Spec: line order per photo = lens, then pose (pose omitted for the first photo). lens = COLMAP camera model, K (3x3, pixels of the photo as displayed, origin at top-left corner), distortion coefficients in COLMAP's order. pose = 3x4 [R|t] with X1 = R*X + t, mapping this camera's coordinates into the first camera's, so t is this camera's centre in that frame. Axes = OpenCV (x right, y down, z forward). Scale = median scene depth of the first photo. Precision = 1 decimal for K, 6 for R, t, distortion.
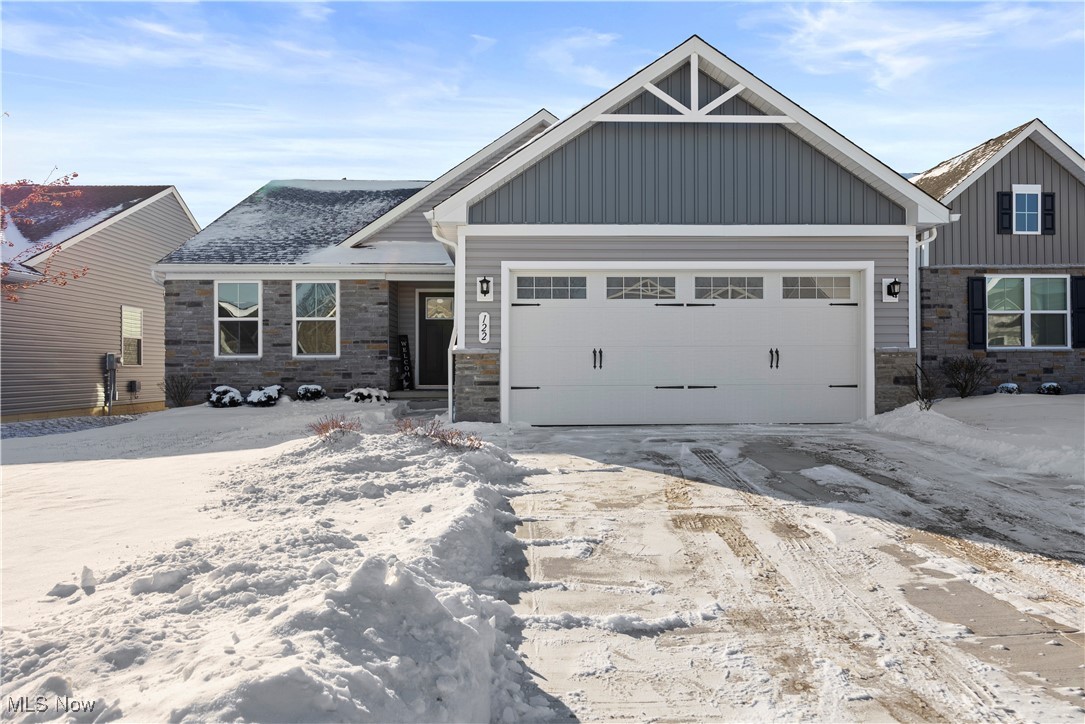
lens RADIAL K [[712.4, 0, 556.2], [0, 712.4, 362.3], [0, 0, 1]] dist [0.002630, 0.000815]
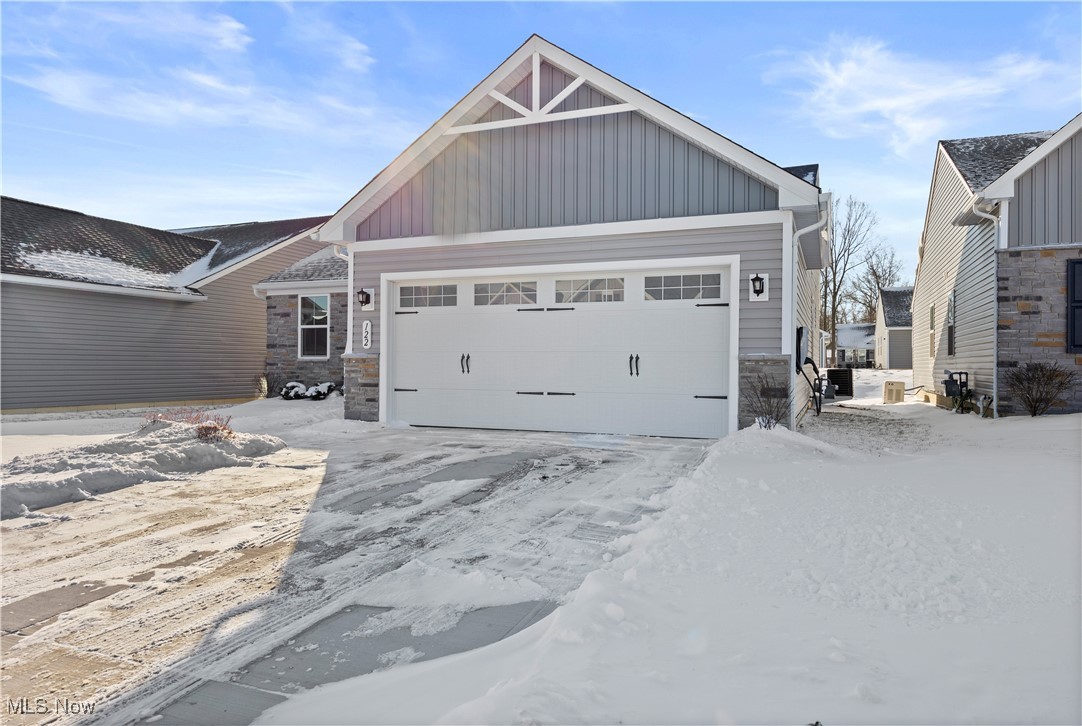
lens RADIAL K [[710.4, 0, 554.7], [0, 710.4, 363.3], [0, 0, 1]] dist [0.002630, 0.000815]
pose [[0.910218, 0.009159, -0.414028, 0.600690], [-0.007574, 0.999956, 0.005471, -0.012075], [0.414060, -0.001844, 0.910248, 0.116580]]
